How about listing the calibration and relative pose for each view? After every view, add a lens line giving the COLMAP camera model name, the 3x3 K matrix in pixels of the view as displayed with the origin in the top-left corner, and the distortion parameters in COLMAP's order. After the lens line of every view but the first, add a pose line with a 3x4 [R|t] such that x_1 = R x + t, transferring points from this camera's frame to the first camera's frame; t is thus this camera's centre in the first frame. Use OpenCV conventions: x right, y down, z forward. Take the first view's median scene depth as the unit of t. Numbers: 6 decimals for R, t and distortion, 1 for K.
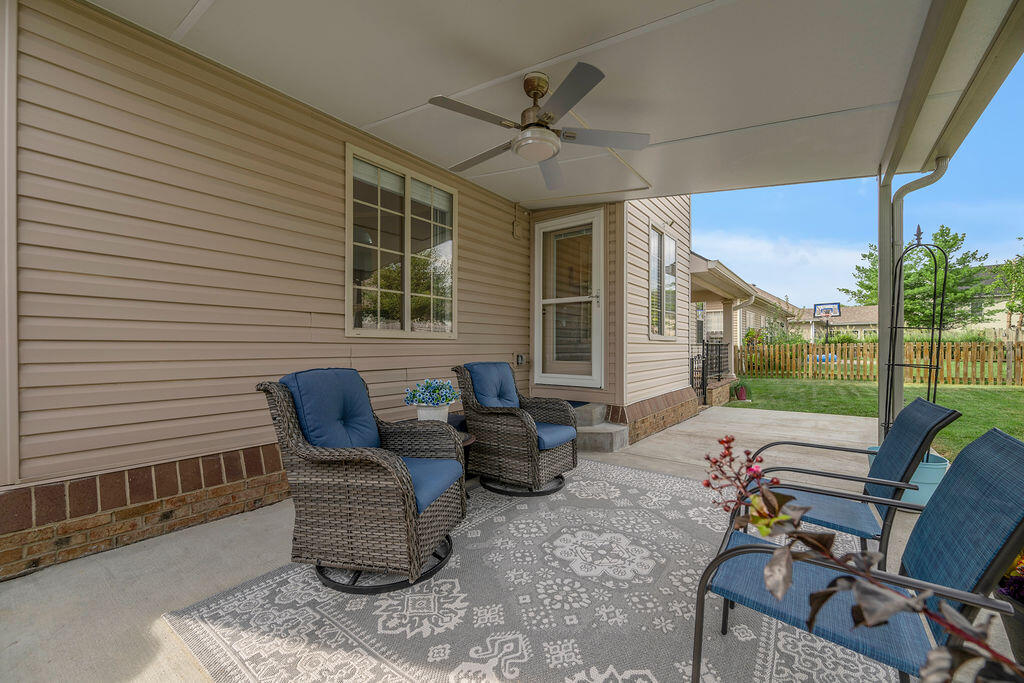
lens RADIAL K [[412.5, 0, 513.1], [0, 412.5, 345.6], [0, 0, 1]] dist [-0.008889, -0.000331]
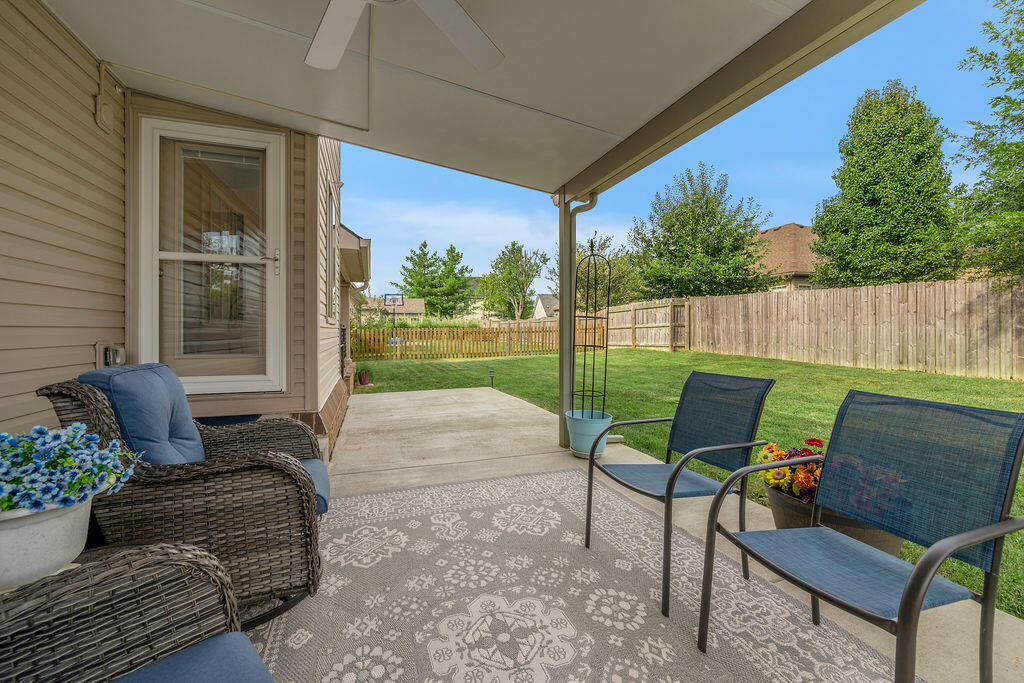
lens RADIAL K [[412.5, 0, 516.1], [0, 412.5, 331.8], [0, 0, 1]] dist [-0.008889, -0.000331]
pose [[0.543978, -0.002784, 0.839095, -0.138041], [-0.001244, 0.999991, 0.004125, -0.000367], [-0.839098, -0.003288, 0.543970, 0.255978]]
